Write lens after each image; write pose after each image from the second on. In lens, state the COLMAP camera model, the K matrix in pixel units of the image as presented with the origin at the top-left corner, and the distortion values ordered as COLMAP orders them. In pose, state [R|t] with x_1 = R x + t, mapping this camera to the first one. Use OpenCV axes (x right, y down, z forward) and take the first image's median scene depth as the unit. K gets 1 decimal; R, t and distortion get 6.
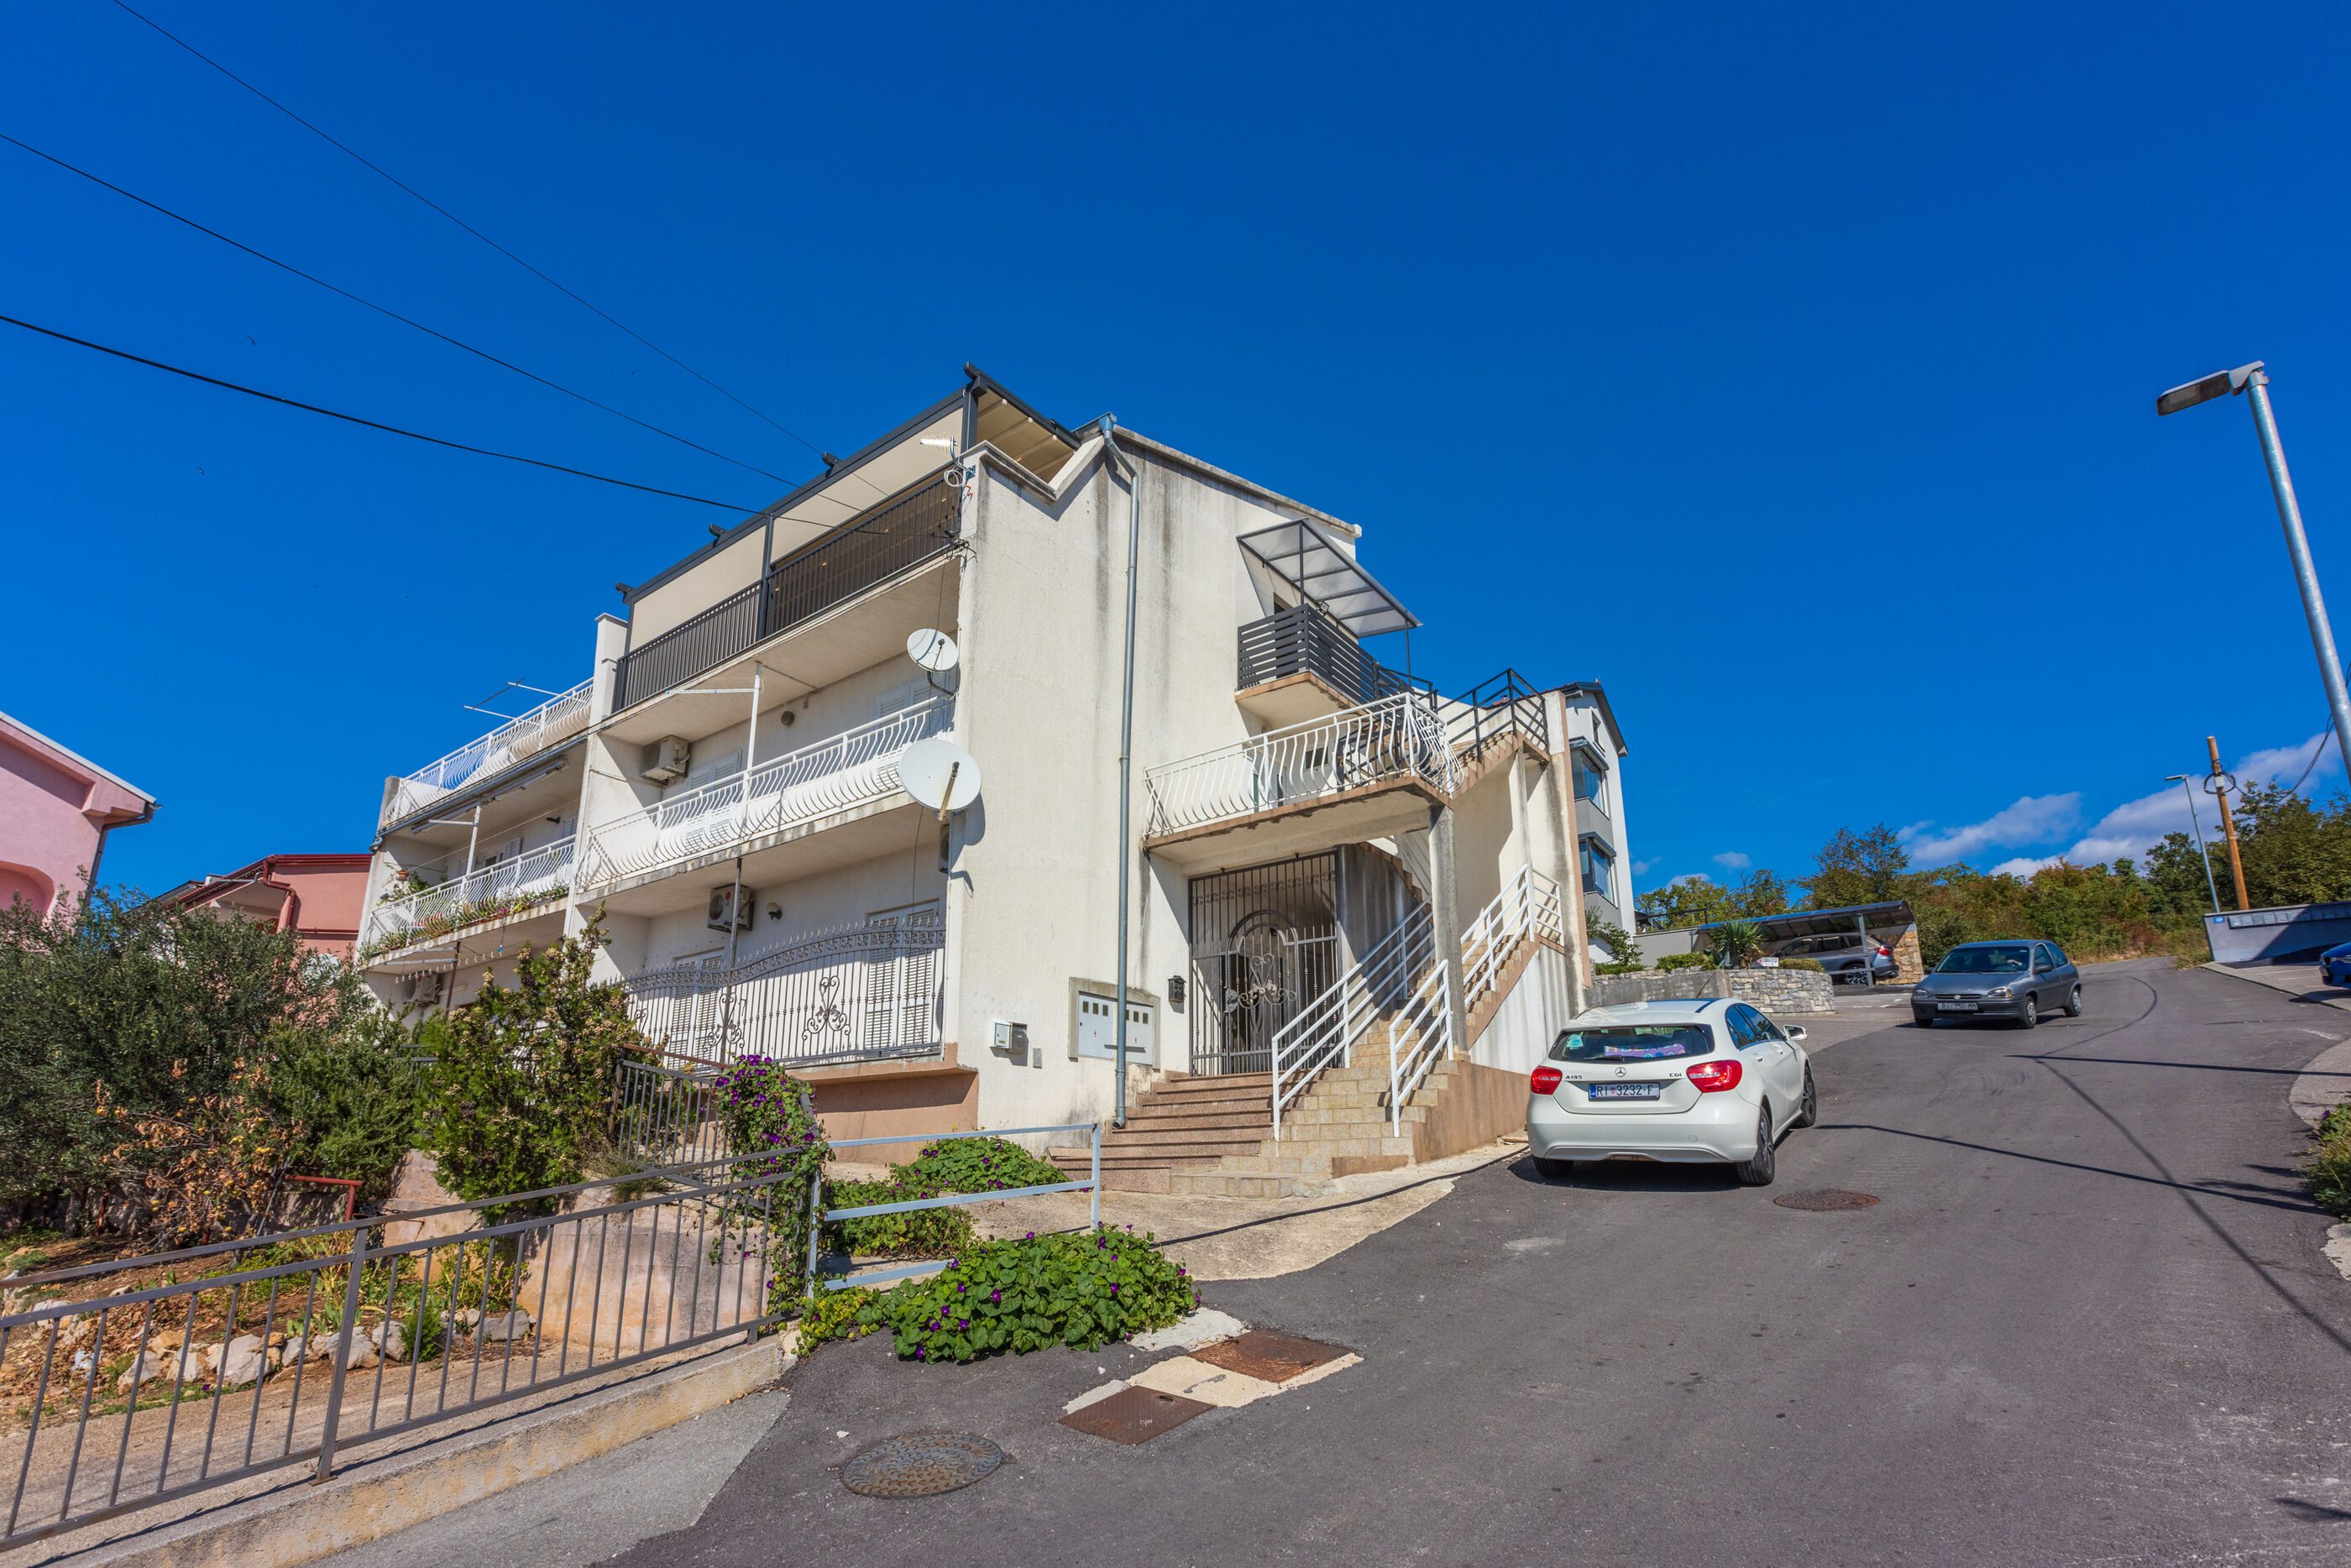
lens RADIAL K [[1051.9, 0, 1243.6], [0, 1051.9, 832.1], [0, 0, 1]] dist [0.002891, -0.000925]
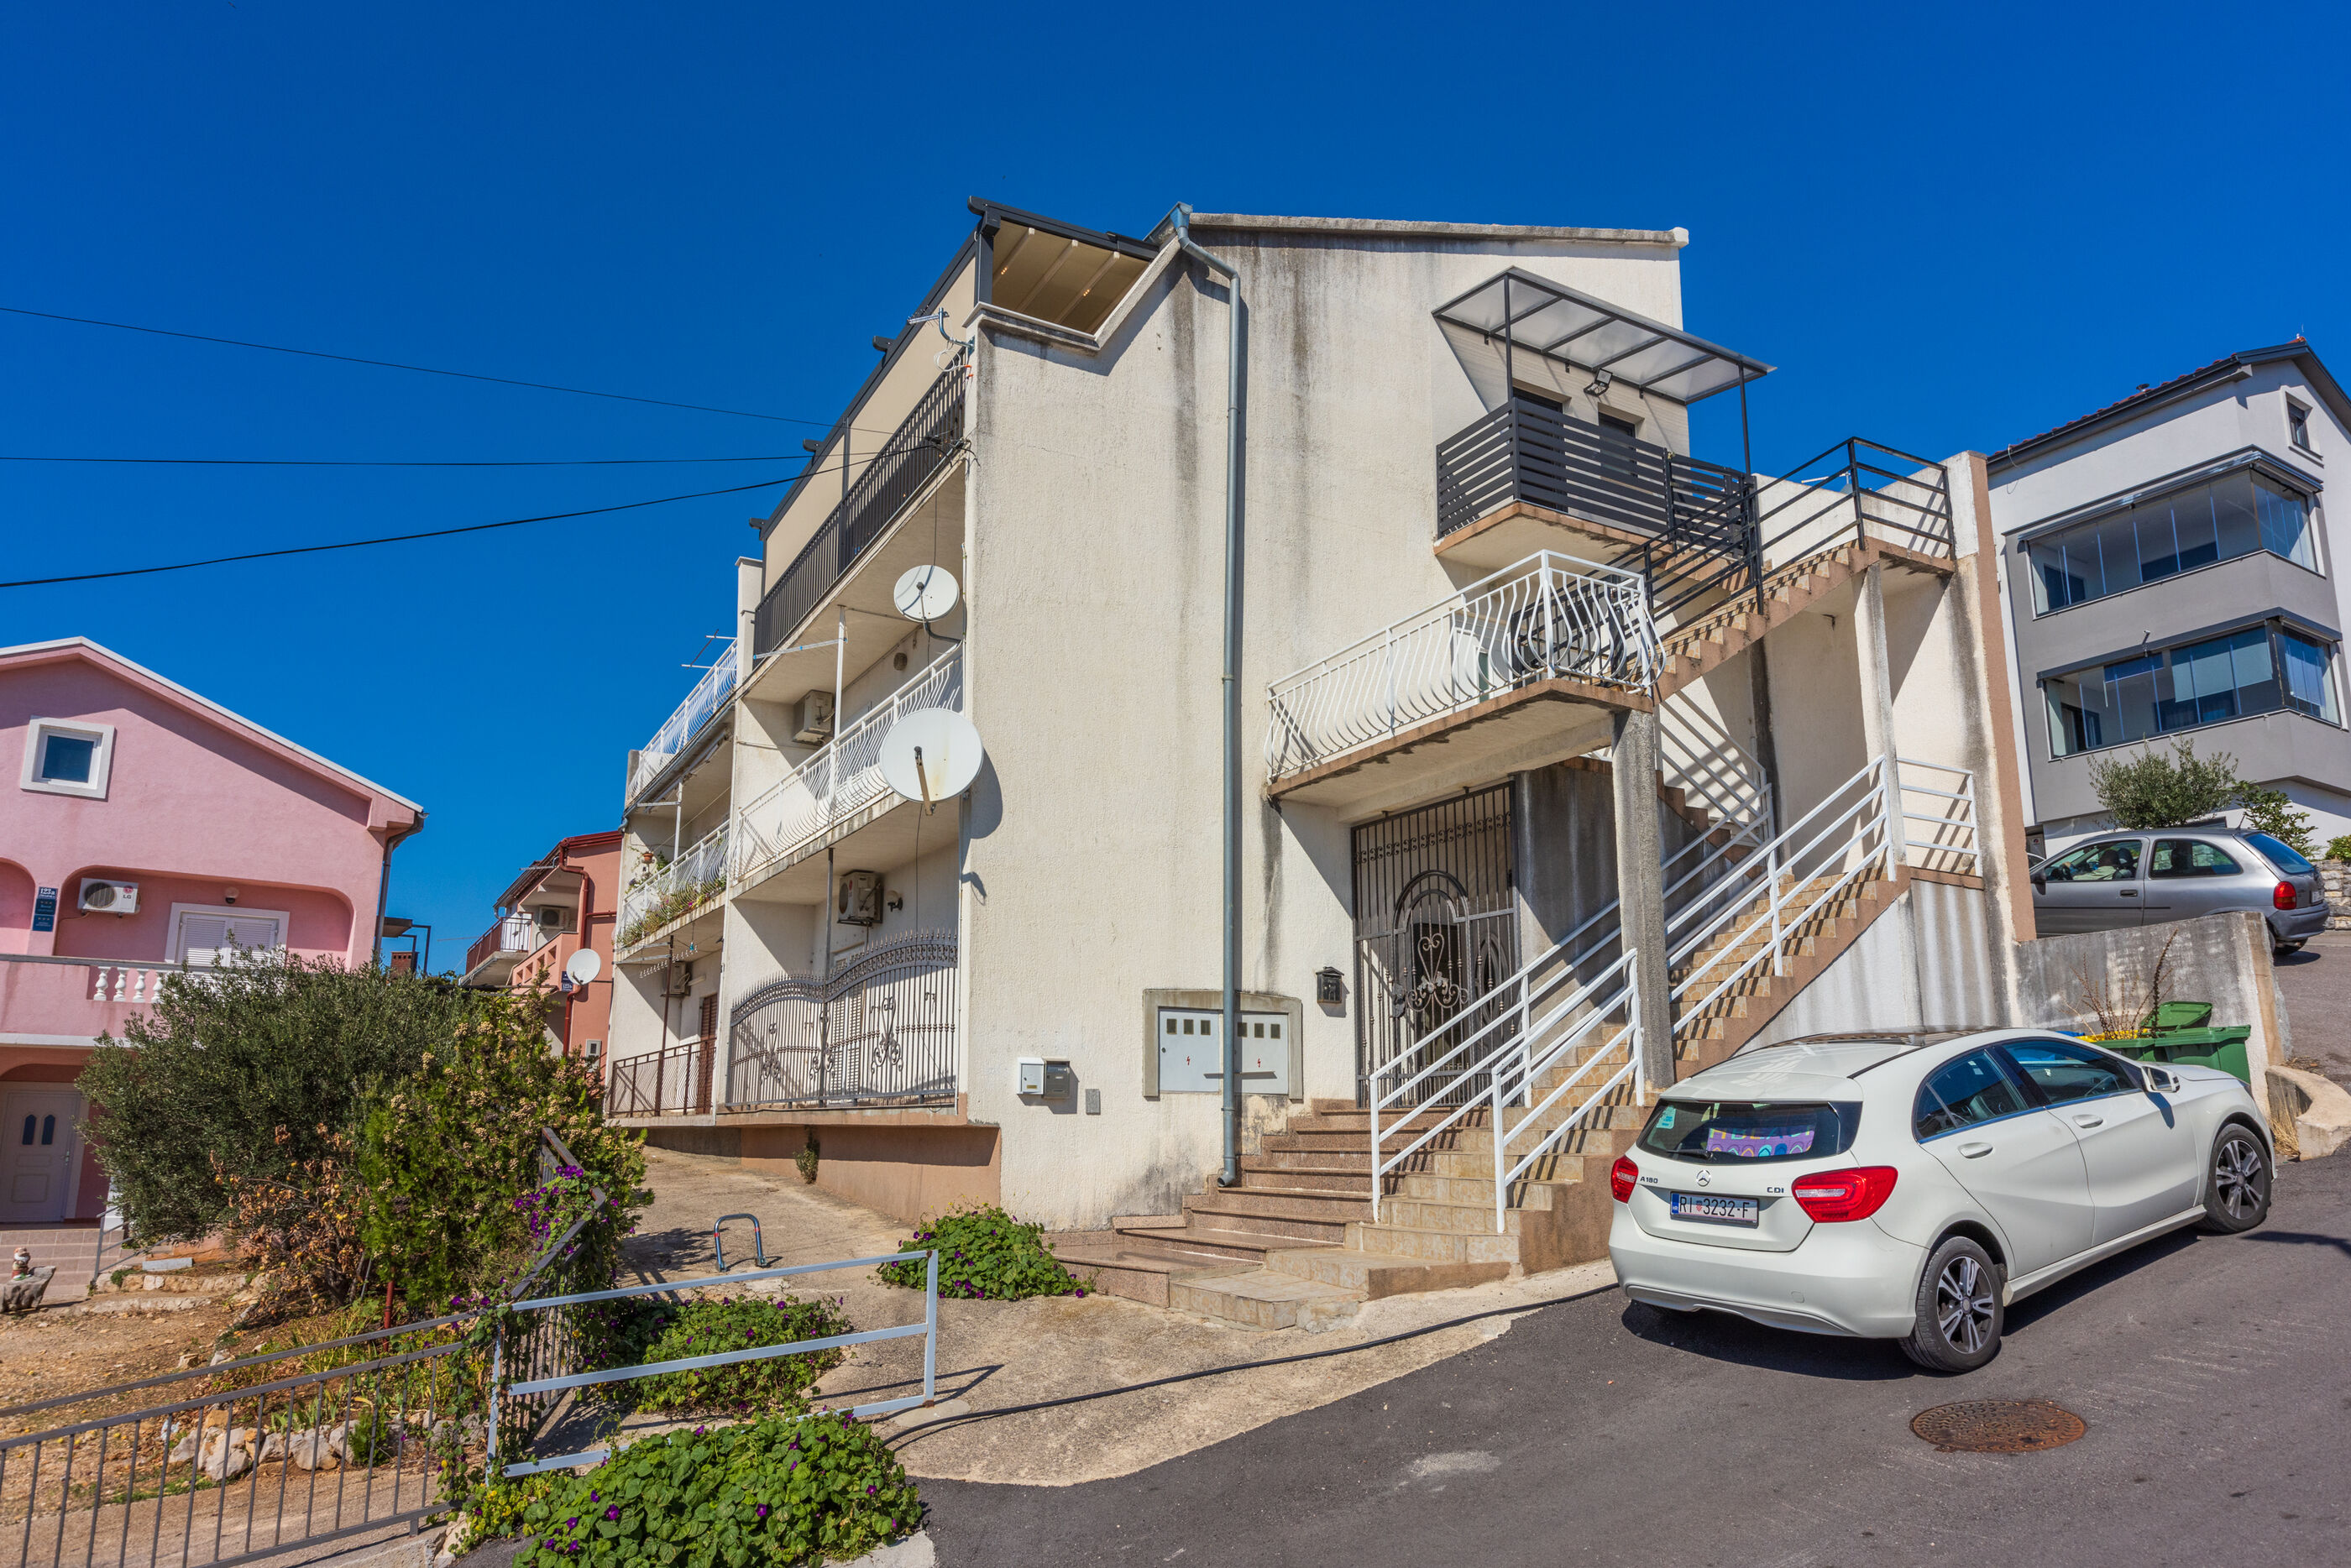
lens RADIAL K [[1408.9, 0, 1071.9], [0, 1408.9, 795.4], [0, 0, 1]] dist [0.001882, -0.003278]
pose [[0.914393, -0.099014, -0.392532, 0.164613], [0.120955, 0.992158, 0.031495, -0.032668], [0.386336, -0.076277, 0.919199, 0.042069]]
